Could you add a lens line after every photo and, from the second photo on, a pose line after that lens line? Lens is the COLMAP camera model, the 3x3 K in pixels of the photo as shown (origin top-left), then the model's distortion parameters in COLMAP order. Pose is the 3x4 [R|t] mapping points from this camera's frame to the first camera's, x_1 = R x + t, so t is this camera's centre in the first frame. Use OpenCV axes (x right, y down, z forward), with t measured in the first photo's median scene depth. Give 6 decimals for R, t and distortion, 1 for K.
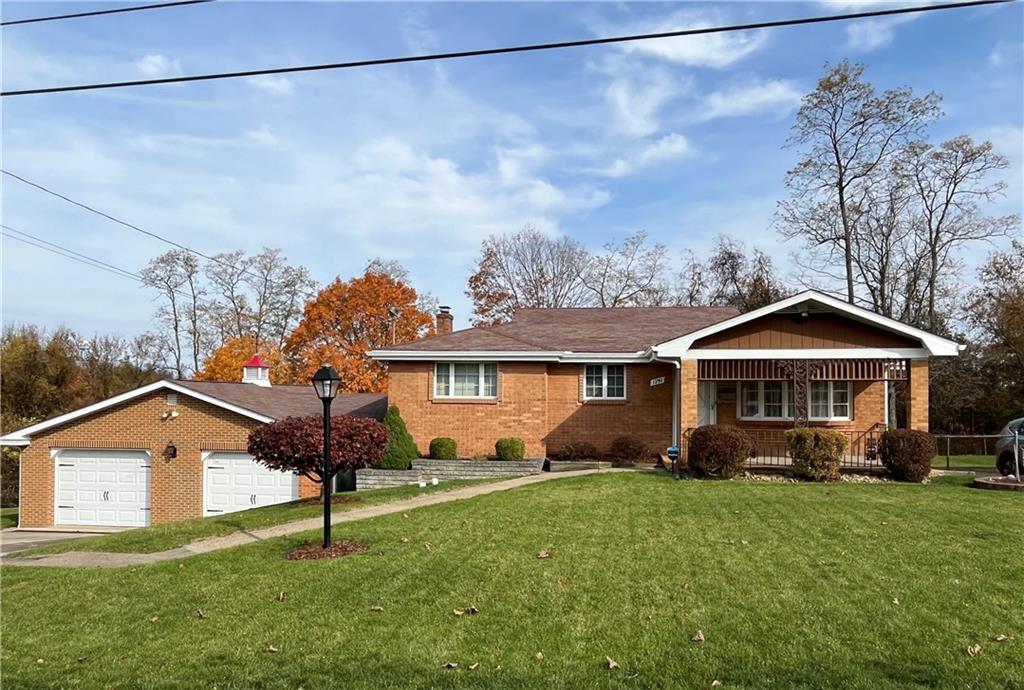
lens RADIAL K [[710.7, 0, 519.0], [0, 710.7, 375.8], [0, 0, 1]] dist [-0.010024, 0.021897]
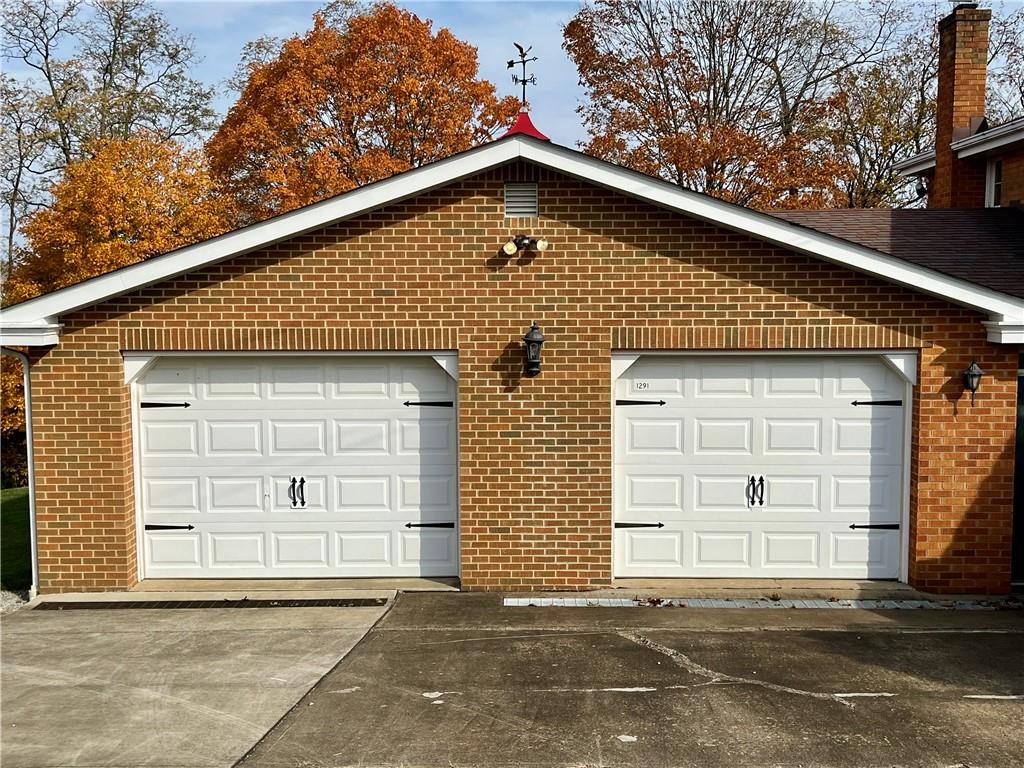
lens RADIAL K [[1132.1, 0, 512.3], [0, 1132.1, 384.8], [0, 0, 1]] dist [0.058504, 0.000000]
pose [[0.991426, -0.019593, 0.129193, -0.623254], [0.005265, 0.993882, 0.110325, 0.066440], [-0.130564, -0.108699, 0.985463, 0.517340]]
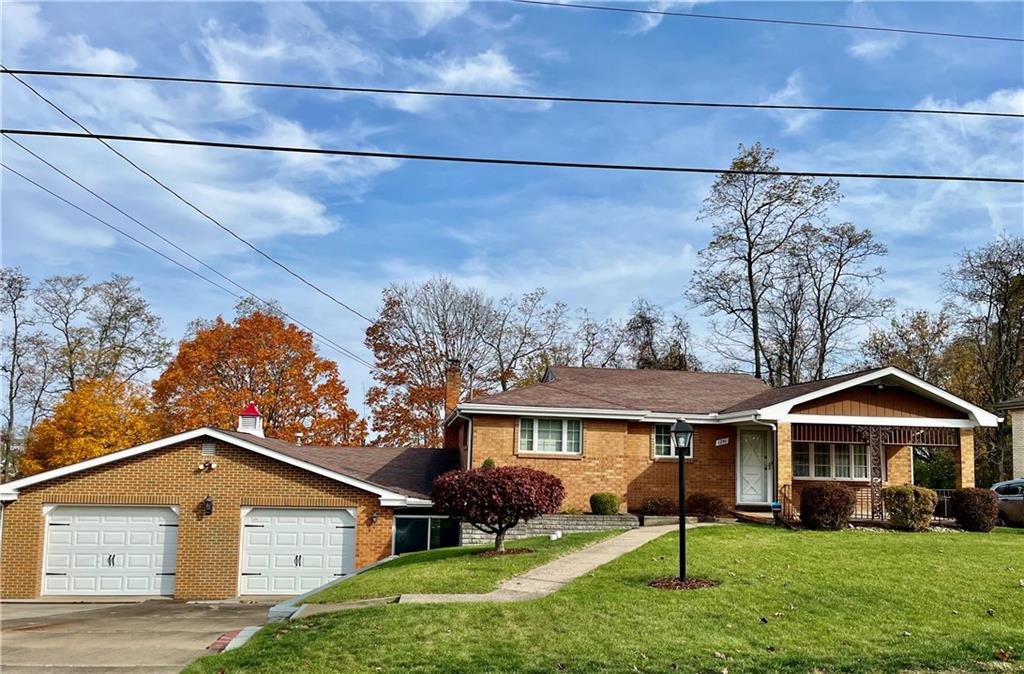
lens RADIAL K [[789.9, 0, 512.0], [0, 789.9, 380.8], [0, 0, 1]] dist [0.057841, -0.034721]
pose [[0.968789, 0.043390, 0.244062, -0.405235], [-0.026167, 0.996961, -0.073375, 0.011907], [-0.246504, 0.064699, 0.966980, -0.086654]]
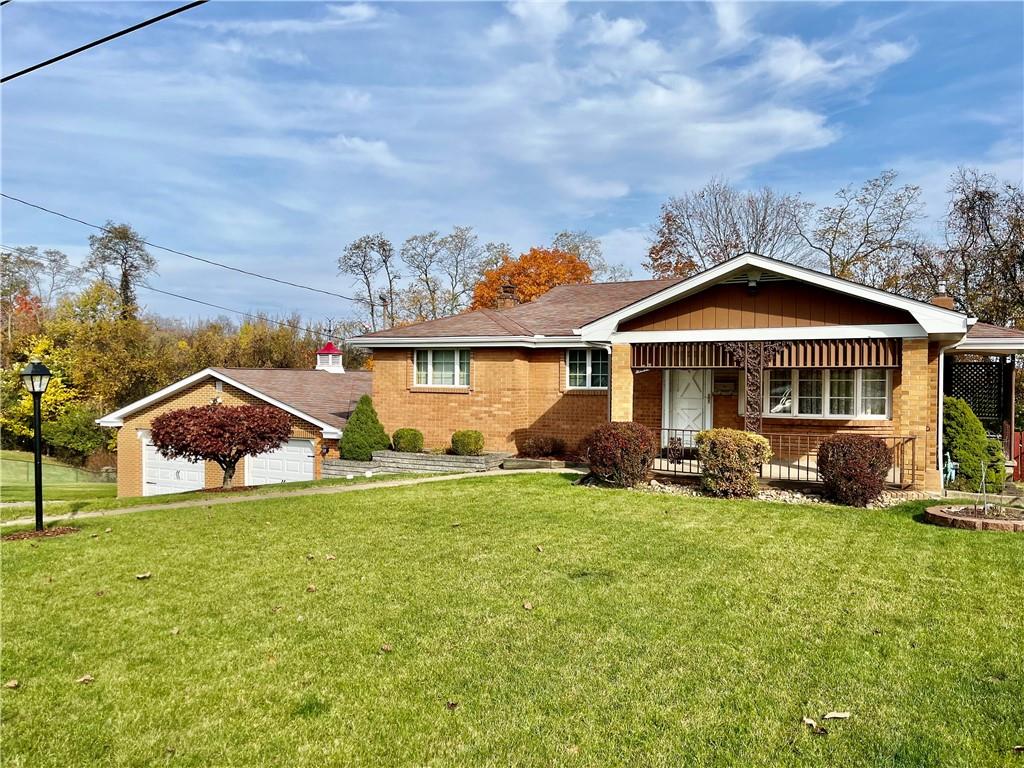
lens RADIAL K [[768.1, 0, 531.1], [0, 768.1, 381.2], [0, 0, 1]] dist [0.037451, -0.005385]
pose [[0.937122, 0.002012, -0.348995, 0.386431], [0.009760, 0.999441, 0.031971, -0.007533], [0.348864, -0.033367, 0.936579, 0.092233]]
